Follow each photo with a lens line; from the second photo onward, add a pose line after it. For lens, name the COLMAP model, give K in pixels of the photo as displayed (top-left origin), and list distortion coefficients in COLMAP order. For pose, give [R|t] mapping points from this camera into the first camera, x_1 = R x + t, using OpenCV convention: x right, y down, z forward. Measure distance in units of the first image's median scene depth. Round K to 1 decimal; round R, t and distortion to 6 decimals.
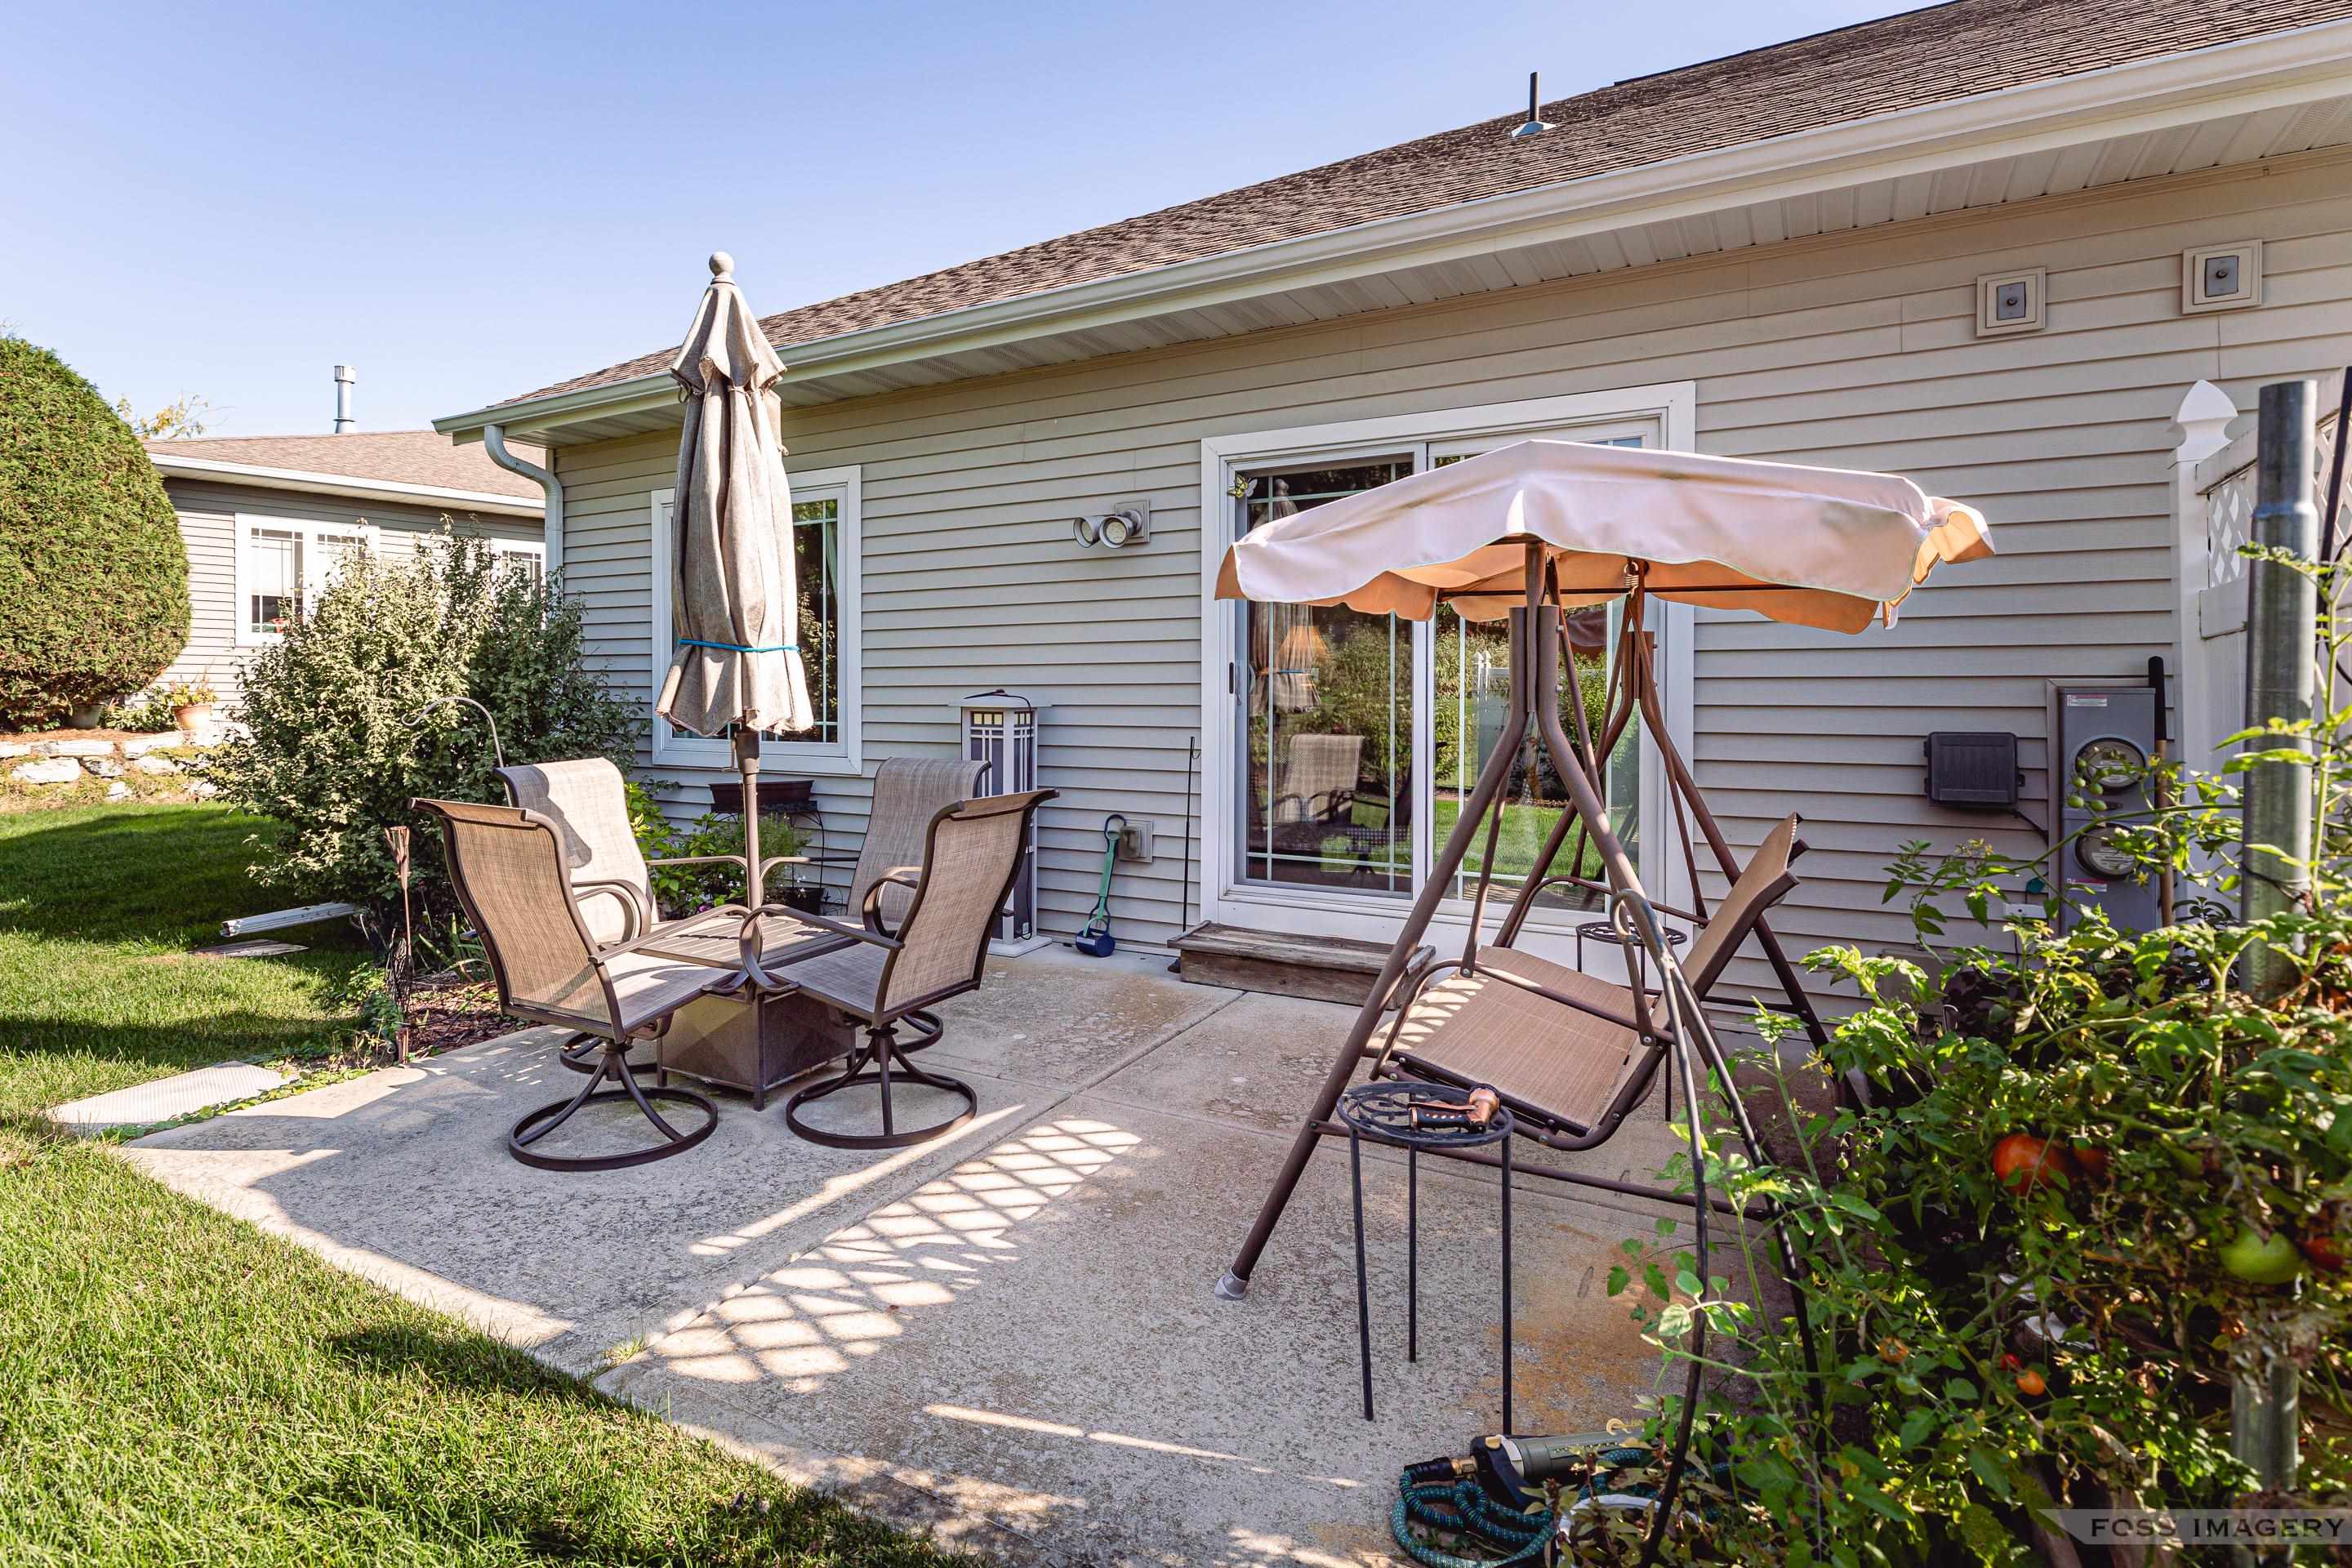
lens RADIAL K [[1108.3, 0, 1076.5], [0, 1108.3, 695.9], [0, 0, 1]] dist [0.003457, 0.000082]
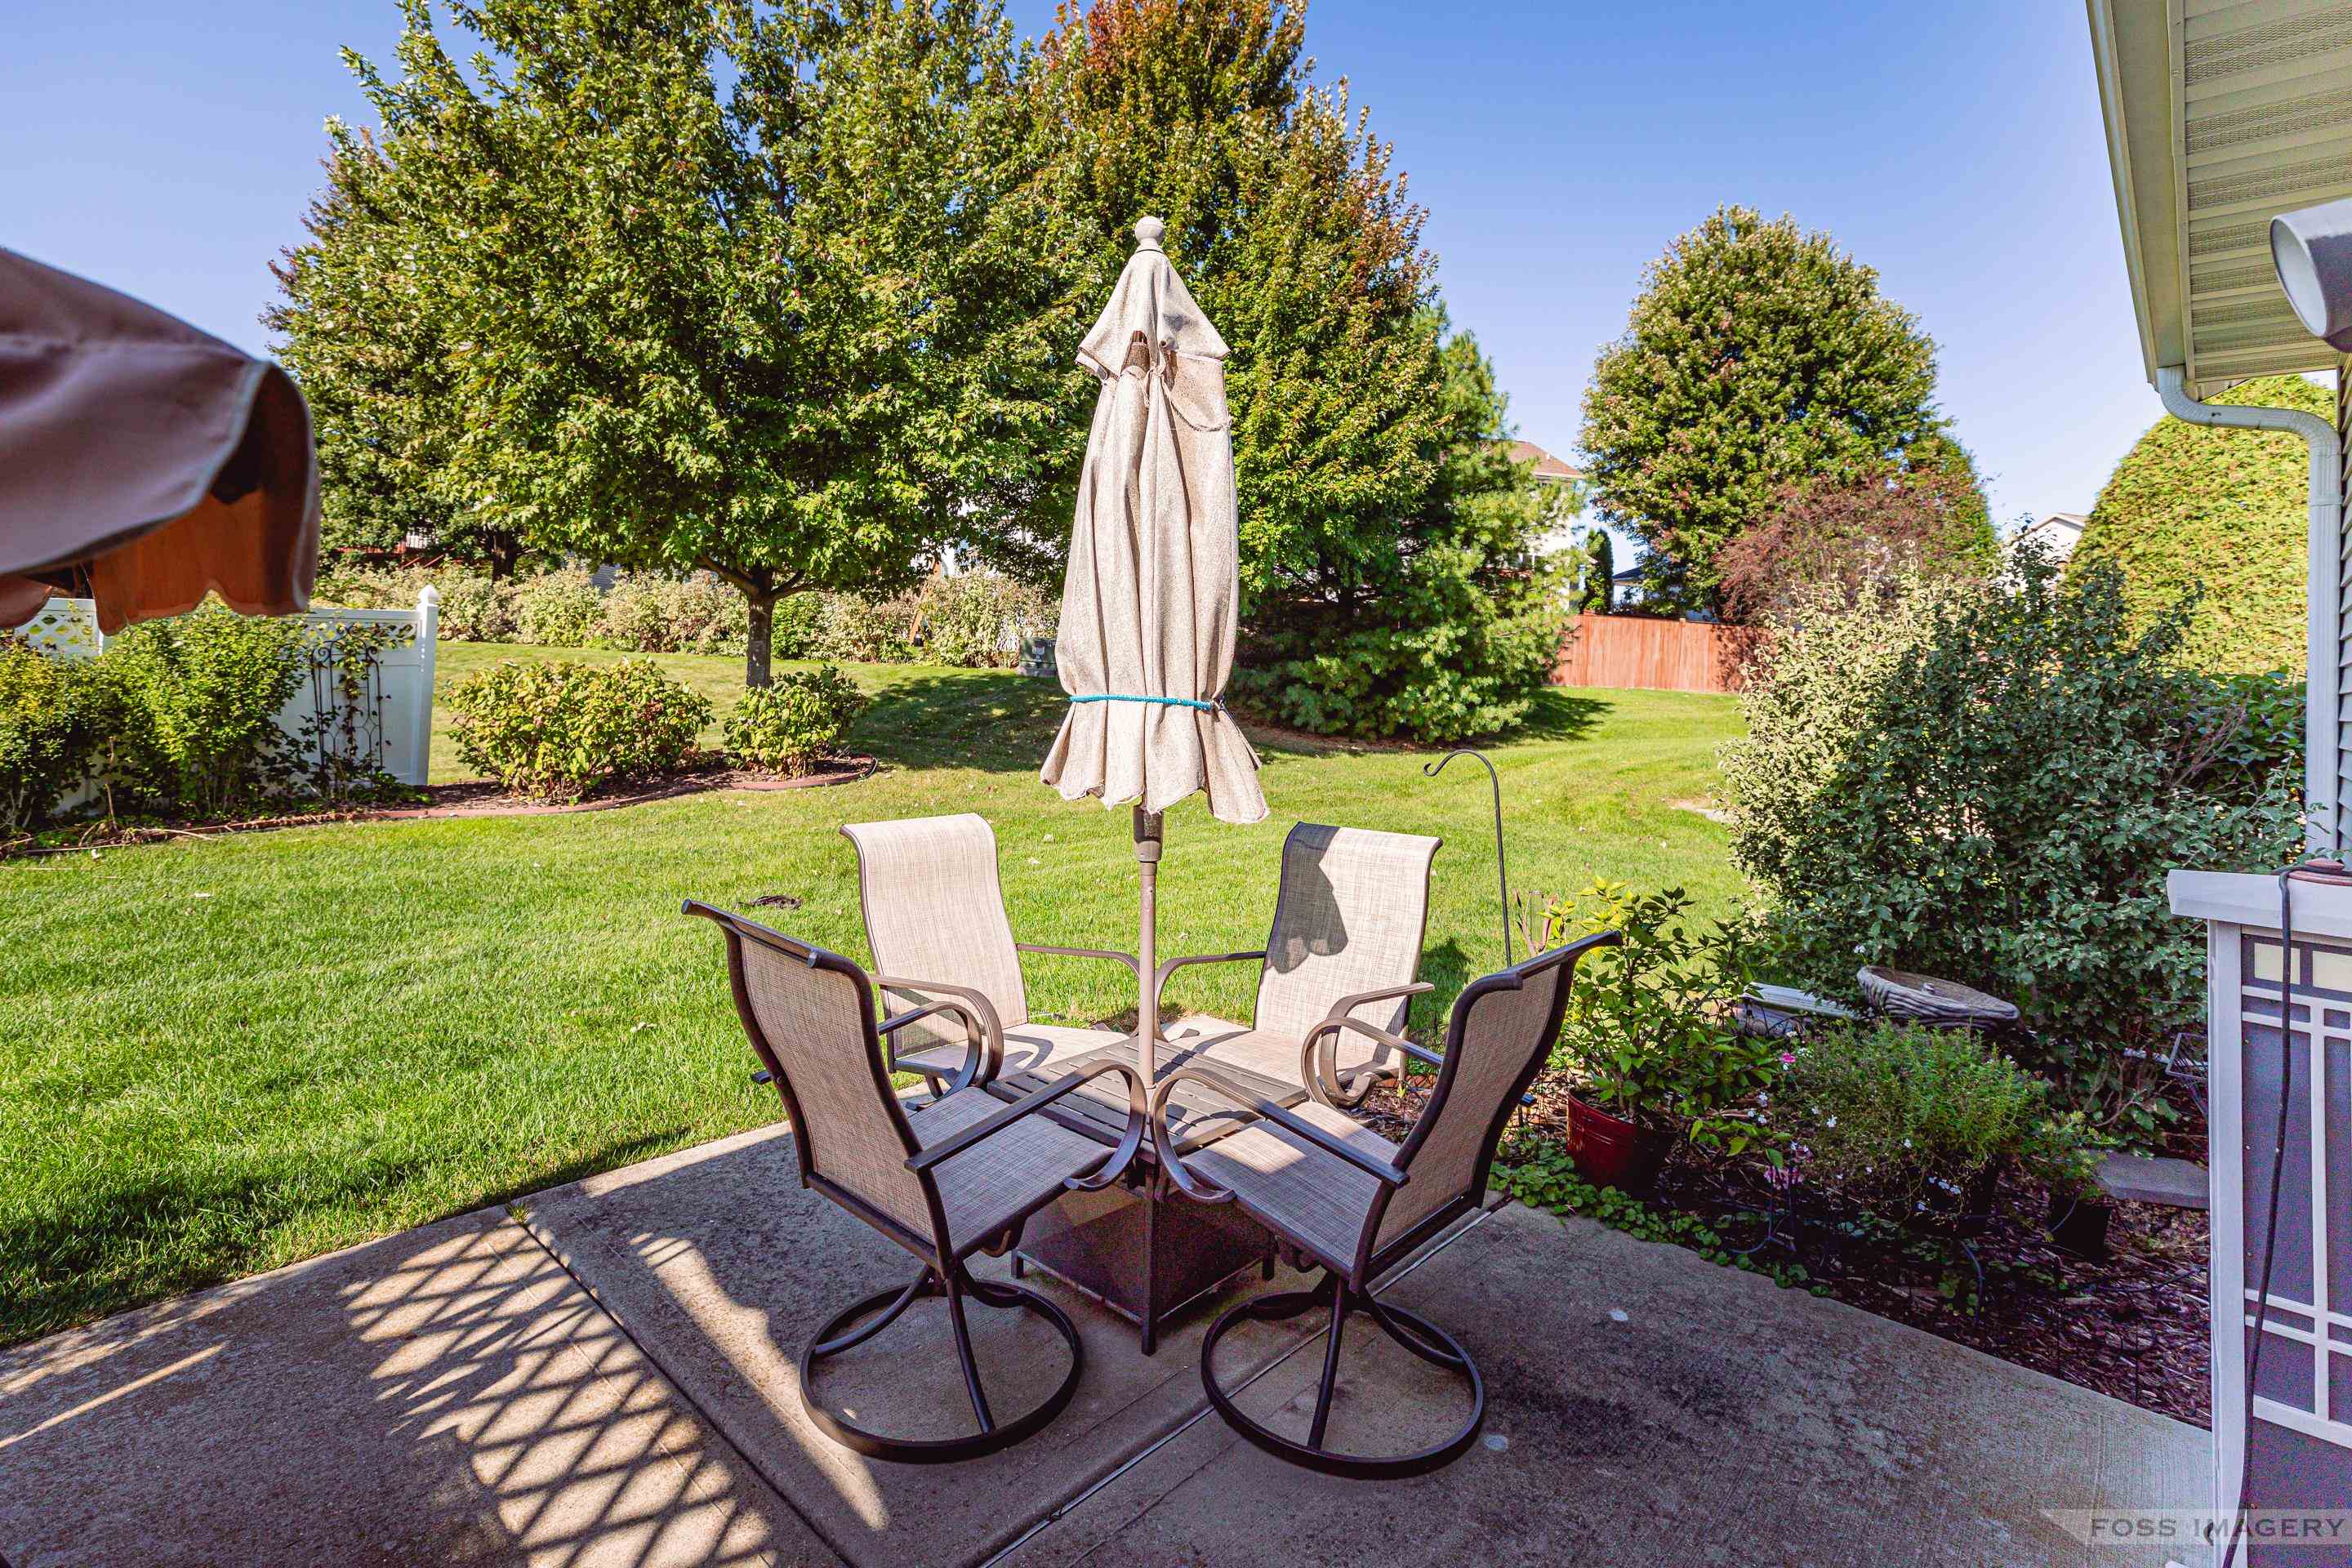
lens RADIAL K [[1112.3, 0, 1177.9], [0, 1112.3, 726.8], [0, 0, 1]] dist [0.000730, -0.000957]
pose [[-0.179391, 0.043539, -0.982814, 0.566556], [-0.062689, 0.996484, 0.055587, -0.087291], [0.981779, 0.071583, -0.176031, 1.518823]]
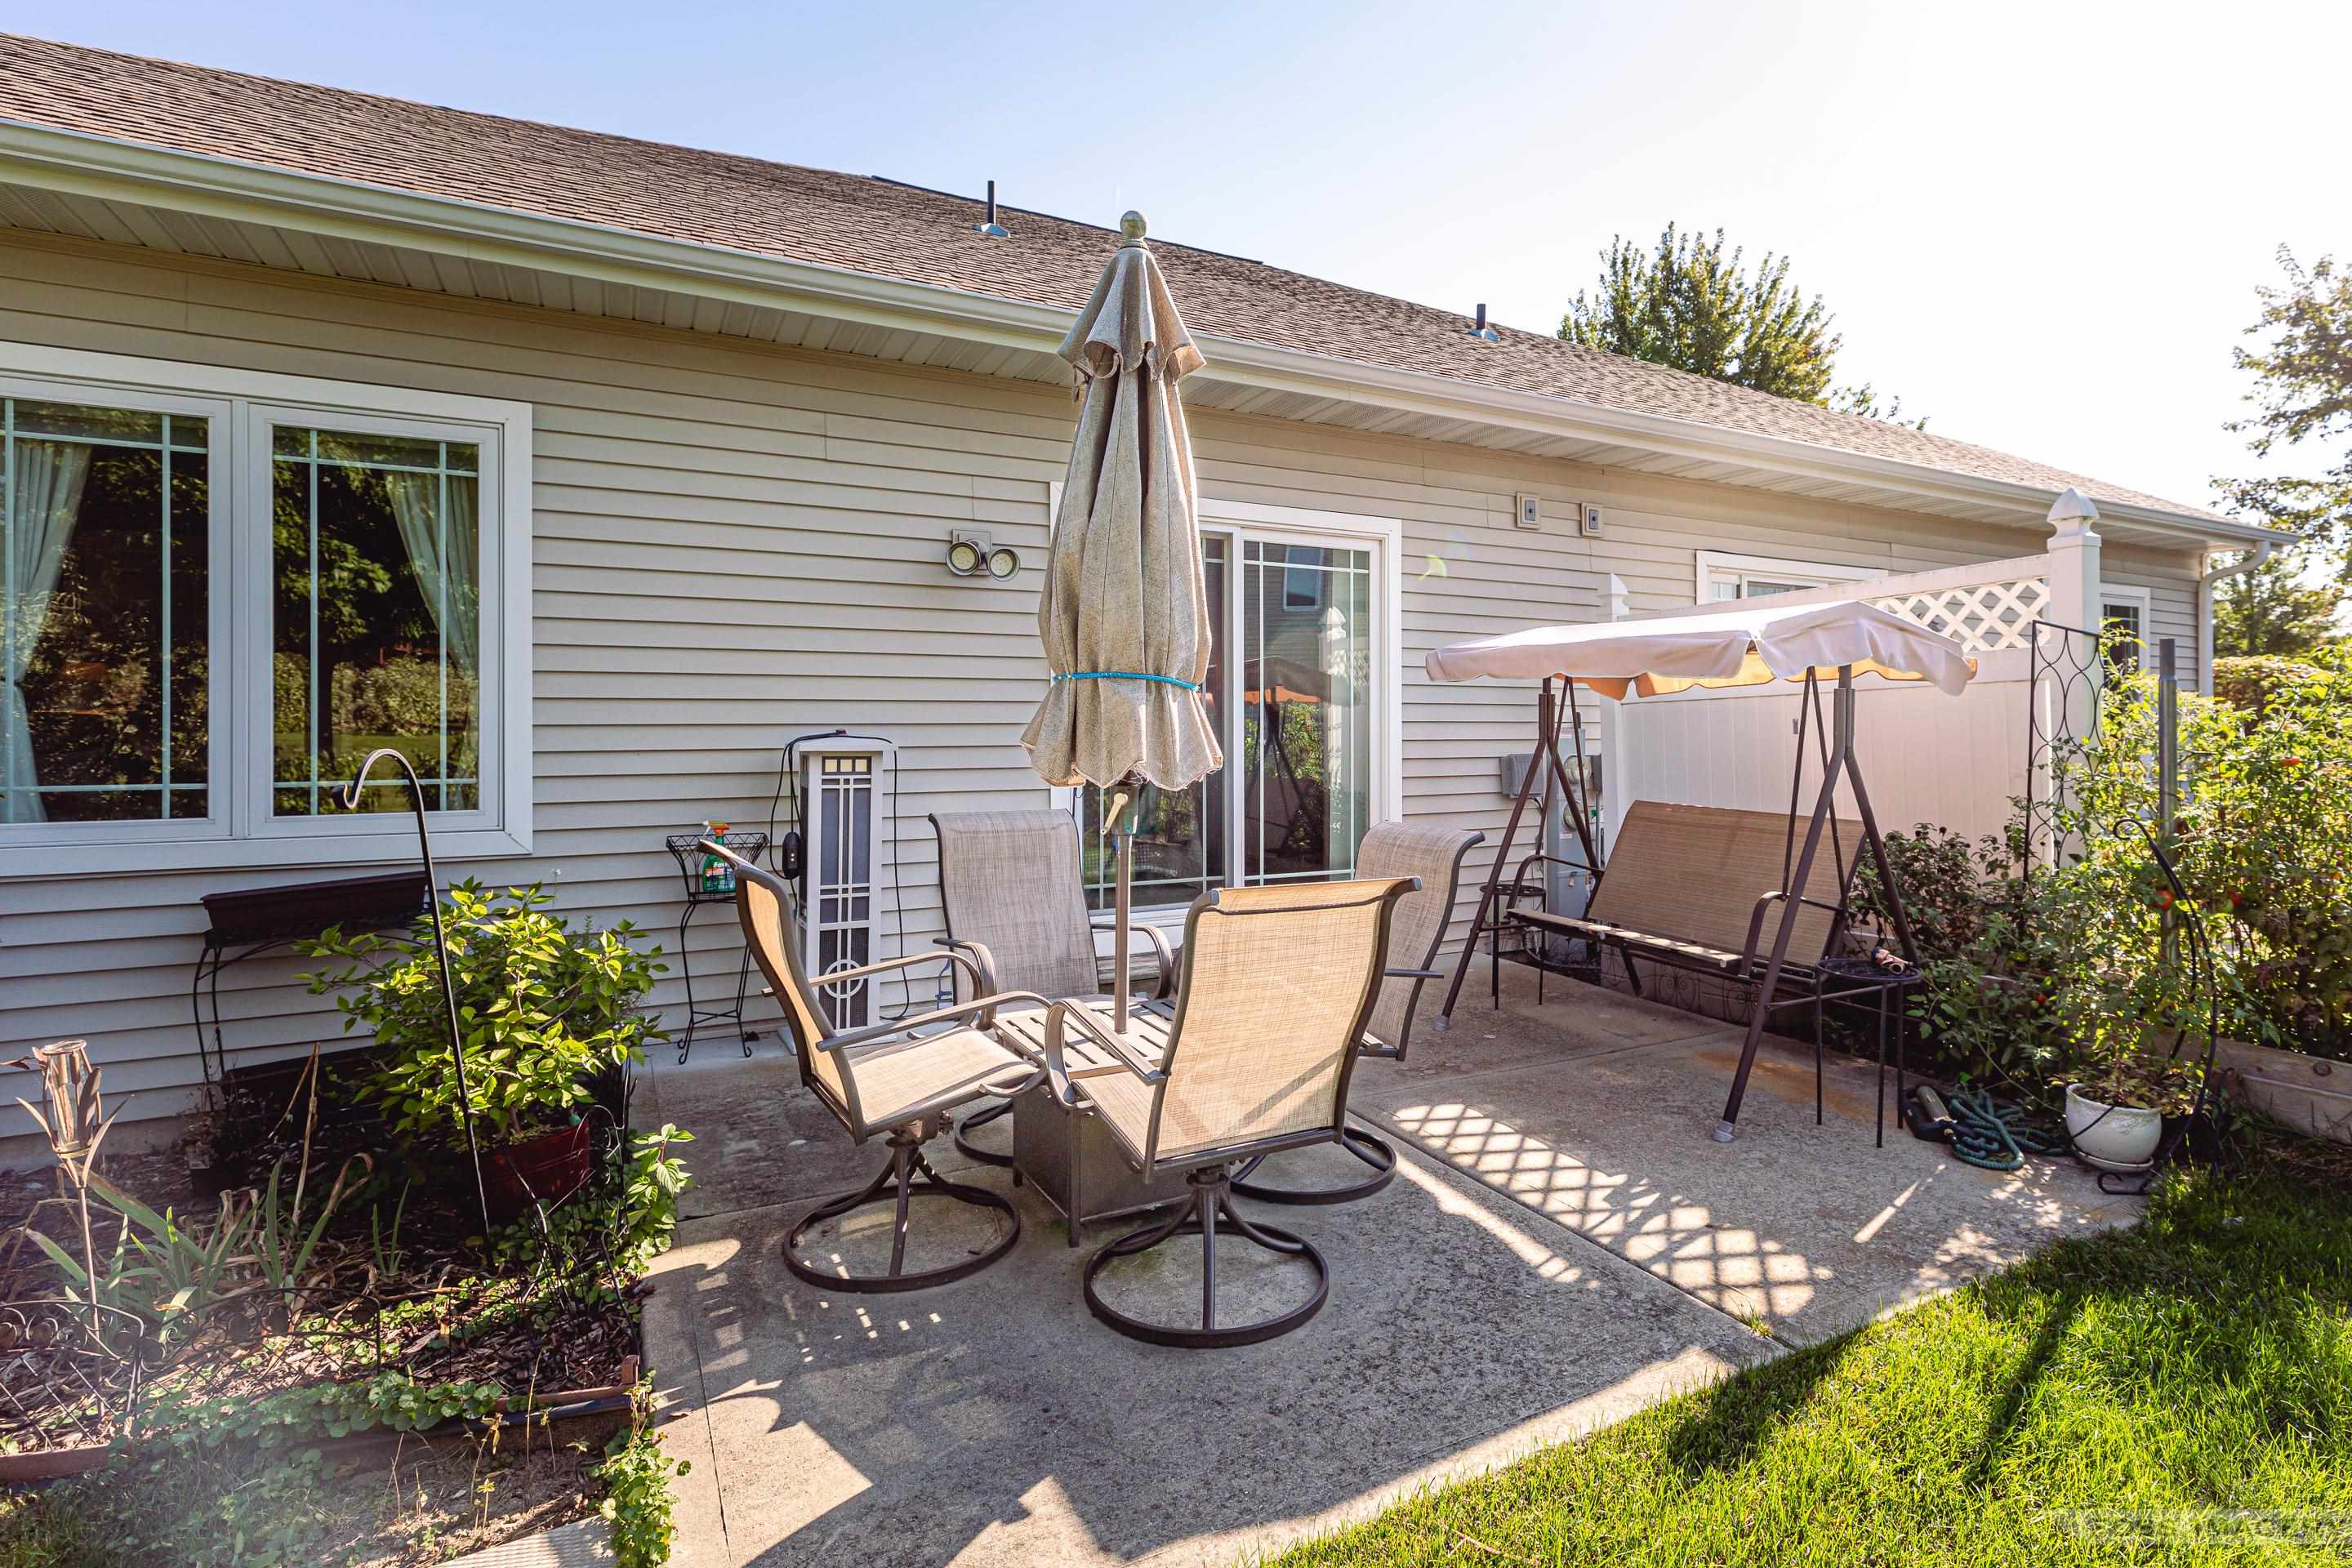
lens RADIAL K [[1112.3, 0, 1177.9], [0, 1112.3, 726.8], [0, 0, 1]] dist [0.000730, -0.000957]
pose [[0.555112, -0.000070, 0.831775, -1.289069], [0.002373, 0.999996, -0.001500, -0.012678], [-0.831772, 0.002806, 0.555110, 0.666149]]
